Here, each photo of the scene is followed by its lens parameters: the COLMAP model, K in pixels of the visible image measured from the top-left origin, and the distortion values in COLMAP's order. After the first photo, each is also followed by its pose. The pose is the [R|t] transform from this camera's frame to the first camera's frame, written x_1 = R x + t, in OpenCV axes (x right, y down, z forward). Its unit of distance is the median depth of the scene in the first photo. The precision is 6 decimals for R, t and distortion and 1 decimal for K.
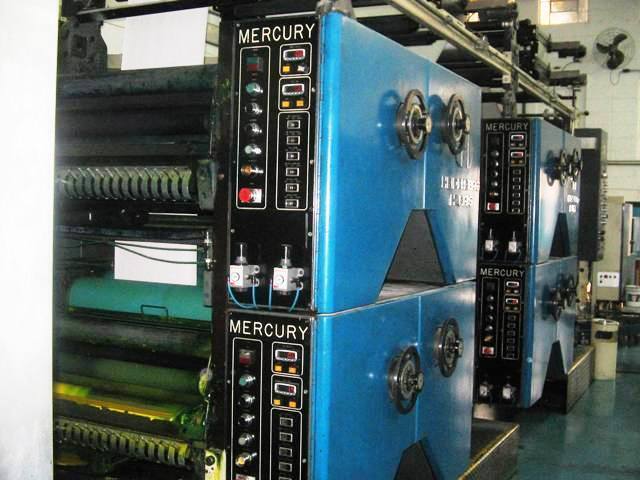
lens RADIAL K [[859.2, 0, 315.9], [0, 859.2, 238.0], [0, 0, 1]] dist [-0.110400, 0.000000]
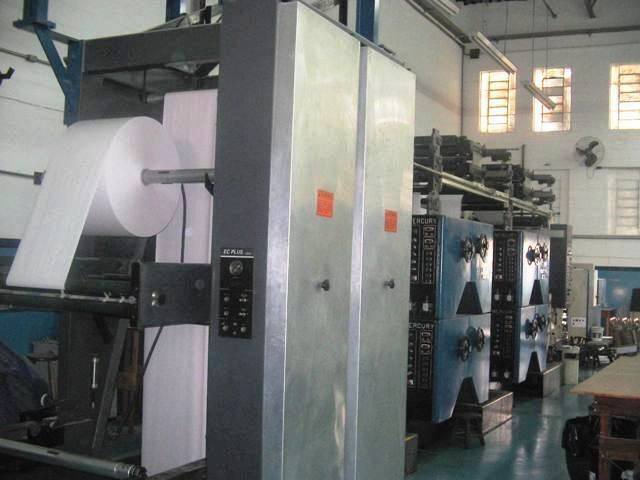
lens RADIAL K [[859.2, 0, 316.3], [0, 859.2, 266.5], [0, 0, 1]] dist [-0.110400, 0.000000]
pose [[0.999980, 0.001161, -0.006250, -0.348252], [-0.001362, 0.999481, -0.032184, 0.003411], [0.006209, 0.032192, 0.999462, -1.687598]]
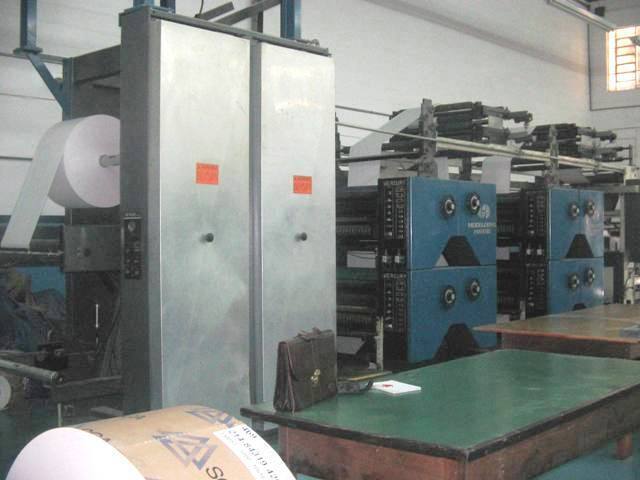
lens RADIAL K [[830.0, 0, 290.5], [0, 830.0, 268.4], [0, 0, 1]] dist [-0.018873, 0.000000]
pose [[0.955534, -0.026089, -0.293725, 0.448239], [0.026221, 0.999650, -0.003490, 0.074109], [0.293713, -0.004367, 0.955884, -1.915369]]
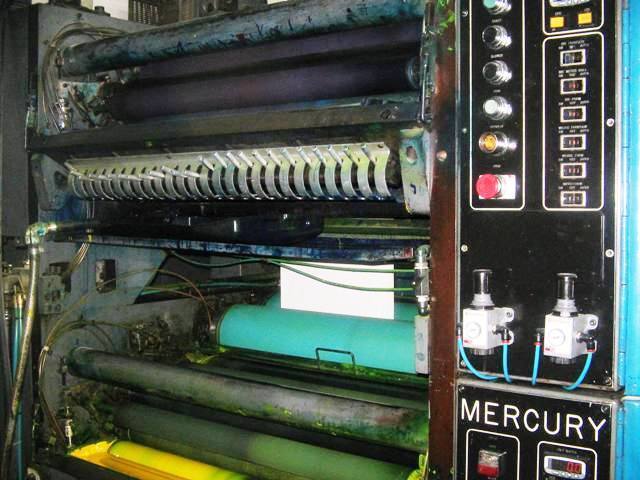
lens RADIAL K [[859.2, 0, 320.9], [0, 859.2, 244.9], [0, 0, 1]] dist [-0.110400, 0.000000]
pose [[0.979636, -0.018200, -0.199955, -0.073044], [0.020370, 0.999754, 0.008802, -0.016949], [0.199745, -0.012695, 0.979766, 0.393864]]
